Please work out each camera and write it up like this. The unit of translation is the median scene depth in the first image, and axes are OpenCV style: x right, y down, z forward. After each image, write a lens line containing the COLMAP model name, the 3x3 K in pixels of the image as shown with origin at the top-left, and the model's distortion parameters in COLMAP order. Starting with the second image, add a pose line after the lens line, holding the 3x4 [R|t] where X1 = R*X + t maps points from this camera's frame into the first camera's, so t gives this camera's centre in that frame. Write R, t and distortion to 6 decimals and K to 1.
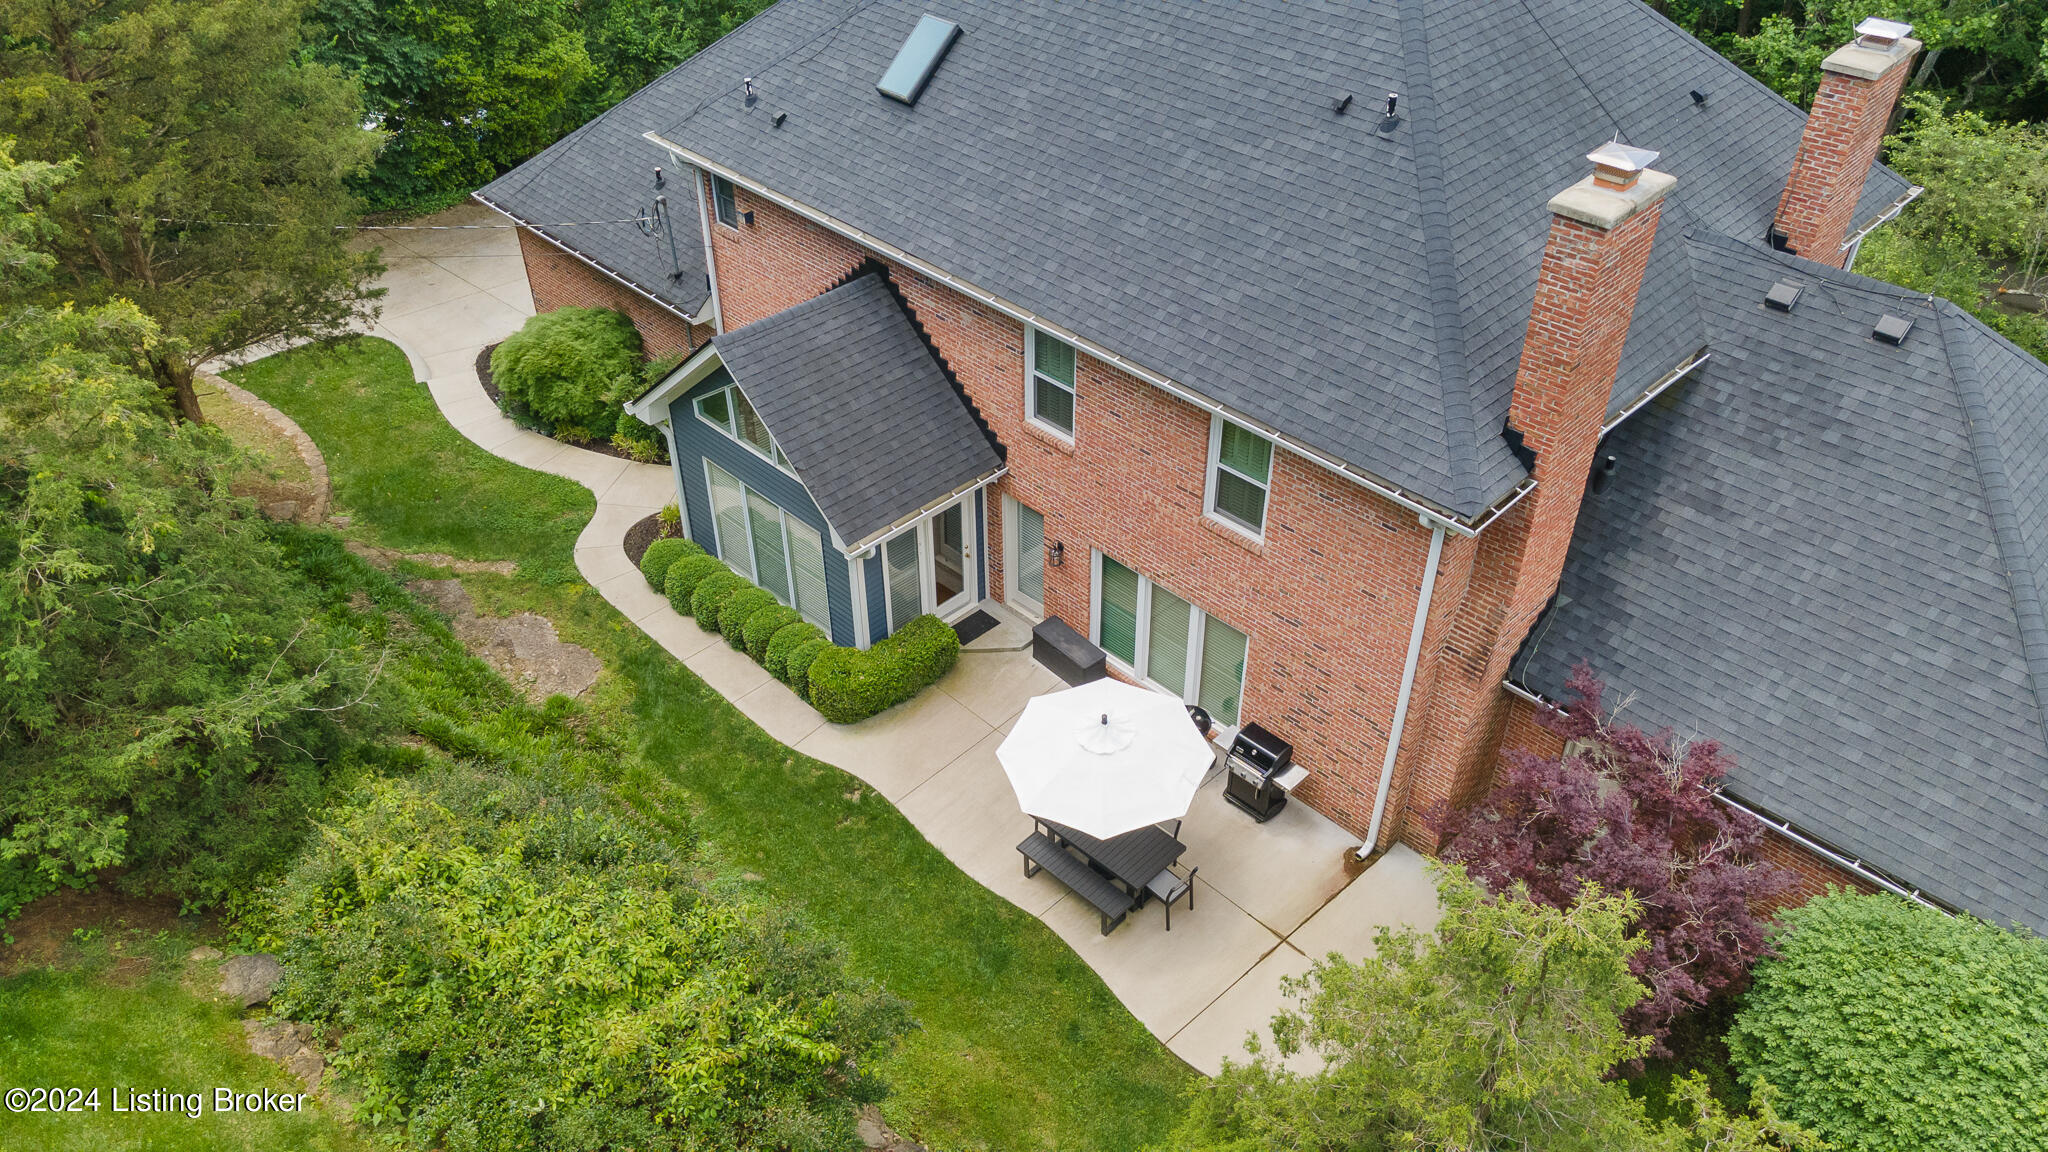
lens RADIAL K [[1431.5, 0, 1010.2], [0, 1431.5, 590.8], [0, 0, 1]] dist [0.035486, 0.005986]
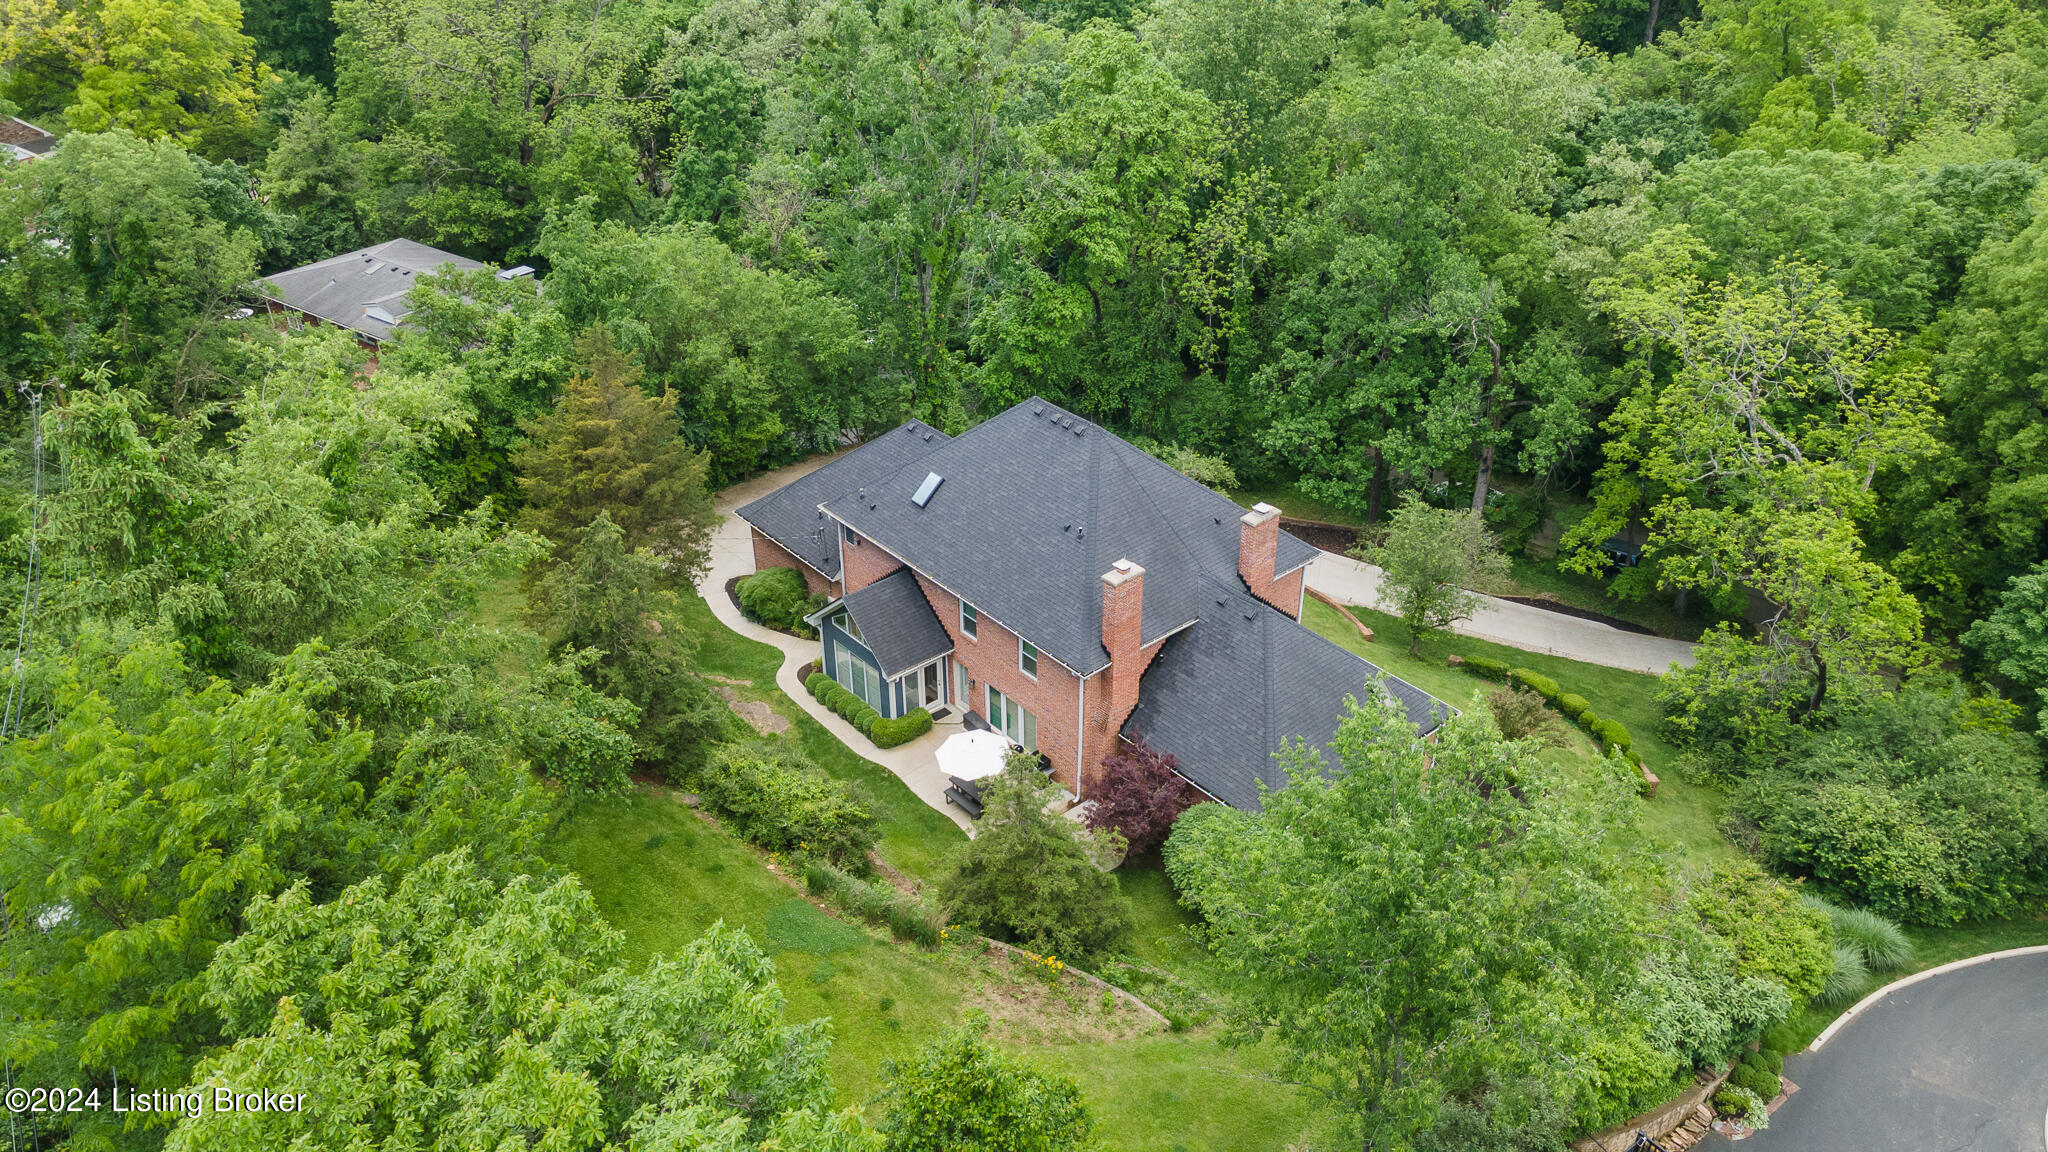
lens RADIAL K [[1431.5, 0, 1037.1], [0, 1431.5, 577.0], [0, 0, 1]] dist [0.035486, 0.005986]
pose [[0.998155, 0.037542, -0.047722, 0.255631], [-0.043268, 0.991180, -0.125261, 0.096052], [0.042599, 0.127095, 0.990975, -1.485998]]
